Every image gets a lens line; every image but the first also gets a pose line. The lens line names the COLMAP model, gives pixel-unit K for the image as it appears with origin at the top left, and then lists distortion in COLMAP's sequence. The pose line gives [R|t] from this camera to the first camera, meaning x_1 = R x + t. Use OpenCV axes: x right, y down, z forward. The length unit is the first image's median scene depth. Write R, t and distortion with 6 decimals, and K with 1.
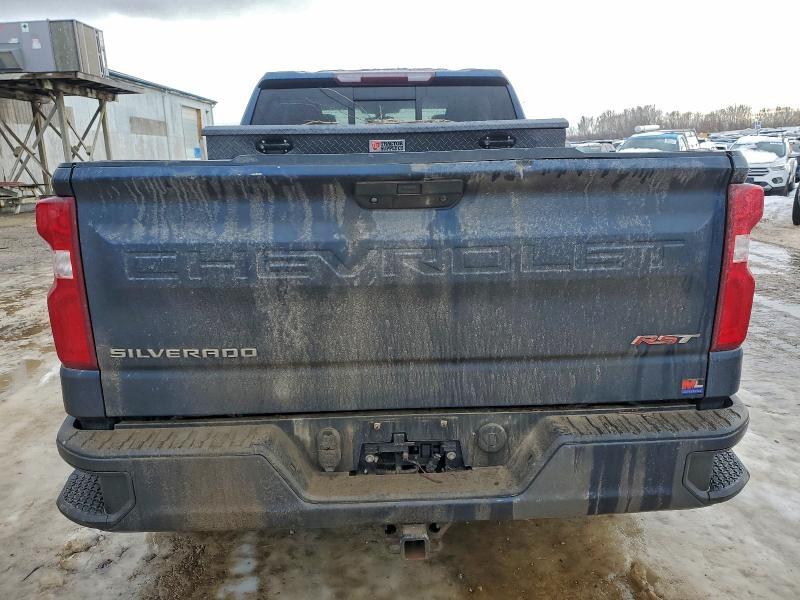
lens RADIAL K [[626.2, 0, 400.0], [0, 626.2, 300.0], [0, 0, 1]] dist [0.007484, 0.004533]
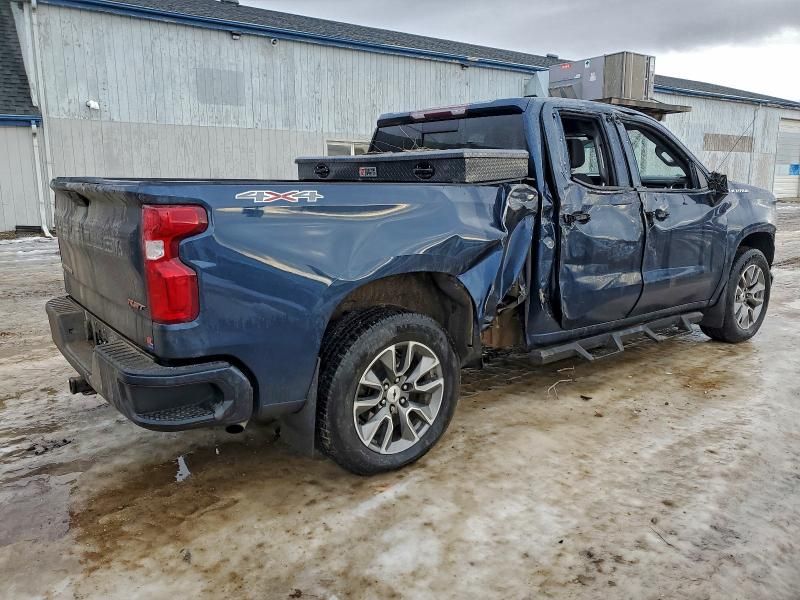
lens RADIAL K [[626.2, 0, 400.0], [0, 626.2, 300.0], [0, 0, 1]] dist [0.007484, 0.004533]
pose [[0.566602, 0.178813, -0.804356, 0.234734], [-0.196681, 0.977303, 0.078715, -0.022277], [0.800174, 0.113601, 0.588911, 0.071677]]
